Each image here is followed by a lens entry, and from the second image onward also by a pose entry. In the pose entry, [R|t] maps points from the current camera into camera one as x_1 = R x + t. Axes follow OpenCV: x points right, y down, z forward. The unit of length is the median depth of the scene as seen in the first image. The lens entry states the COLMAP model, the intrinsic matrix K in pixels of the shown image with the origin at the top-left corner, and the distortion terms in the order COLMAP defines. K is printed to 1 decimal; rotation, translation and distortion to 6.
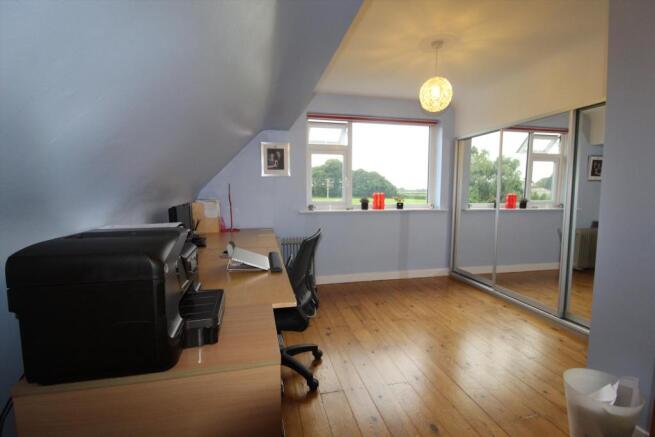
lens RADIAL K [[306.4, 0, 329.8], [0, 306.4, 218.5], [0, 0, 1]] dist [-0.012560, -0.001818]
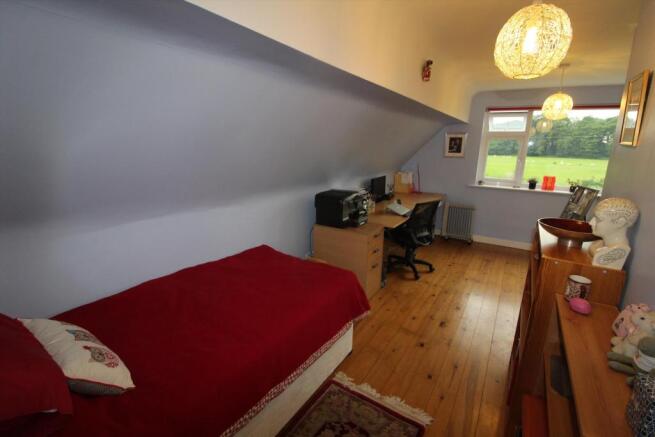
lens RADIAL K [[306.4, 0, 326.5], [0, 306.4, 218.5], [0, 0, 1]] dist [-0.012560, -0.001818]
pose [[0.704862, 0.182899, -0.685359, 0.416271], [-0.084185, 0.980928, 0.175195, -0.062292], [0.704331, -0.065791, 0.706816, -0.401172]]
